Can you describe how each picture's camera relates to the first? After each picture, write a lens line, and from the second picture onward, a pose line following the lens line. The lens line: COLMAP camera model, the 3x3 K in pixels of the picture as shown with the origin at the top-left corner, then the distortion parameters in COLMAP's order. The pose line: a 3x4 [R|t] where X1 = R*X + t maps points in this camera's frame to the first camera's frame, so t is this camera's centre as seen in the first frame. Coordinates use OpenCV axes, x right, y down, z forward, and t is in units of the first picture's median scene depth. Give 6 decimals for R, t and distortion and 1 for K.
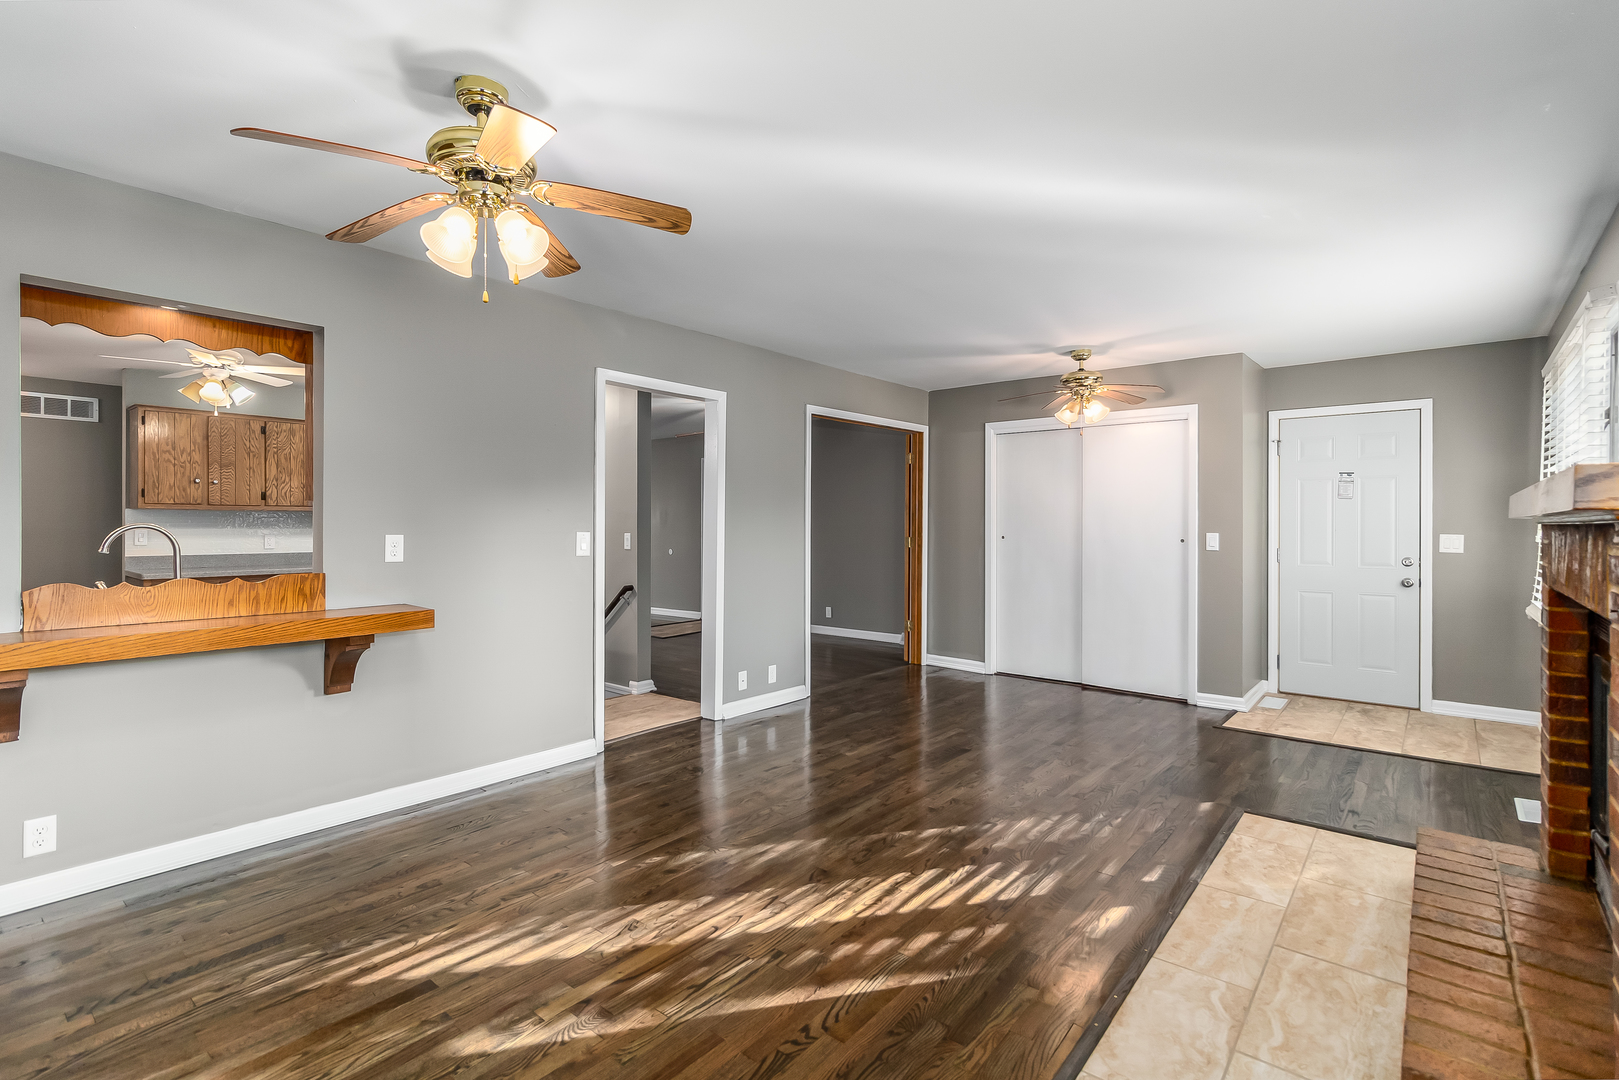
lens RADIAL K [[756.1, 0, 811.1], [0, 756.1, 529.0], [0, 0, 1]] dist [0.006261, -0.001211]
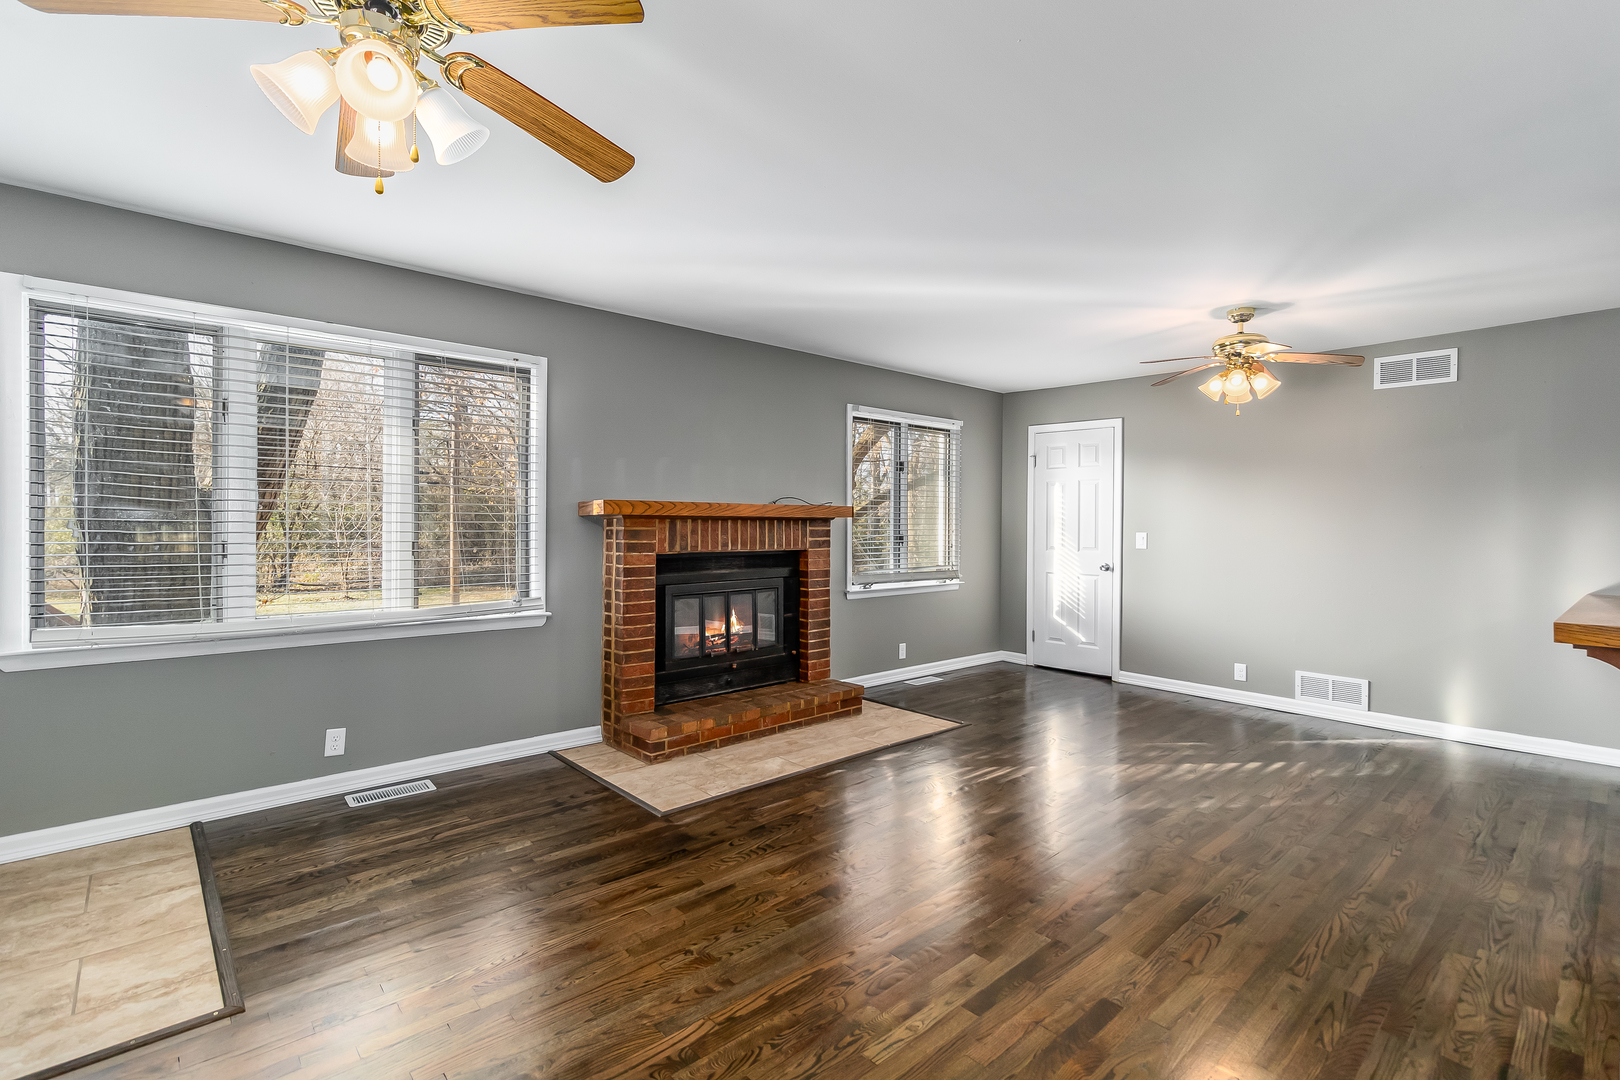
lens RADIAL K [[756.6, 0, 809.9], [0, 756.6, 530.6], [0, 0, 1]] dist [0.006261, -0.001211]
pose [[-0.989965, -0.013483, 0.140666, 0.335218], [-0.011477, 0.999821, 0.015065, -0.010561], [-0.140844, 0.013299, -0.989943, 2.588968]]
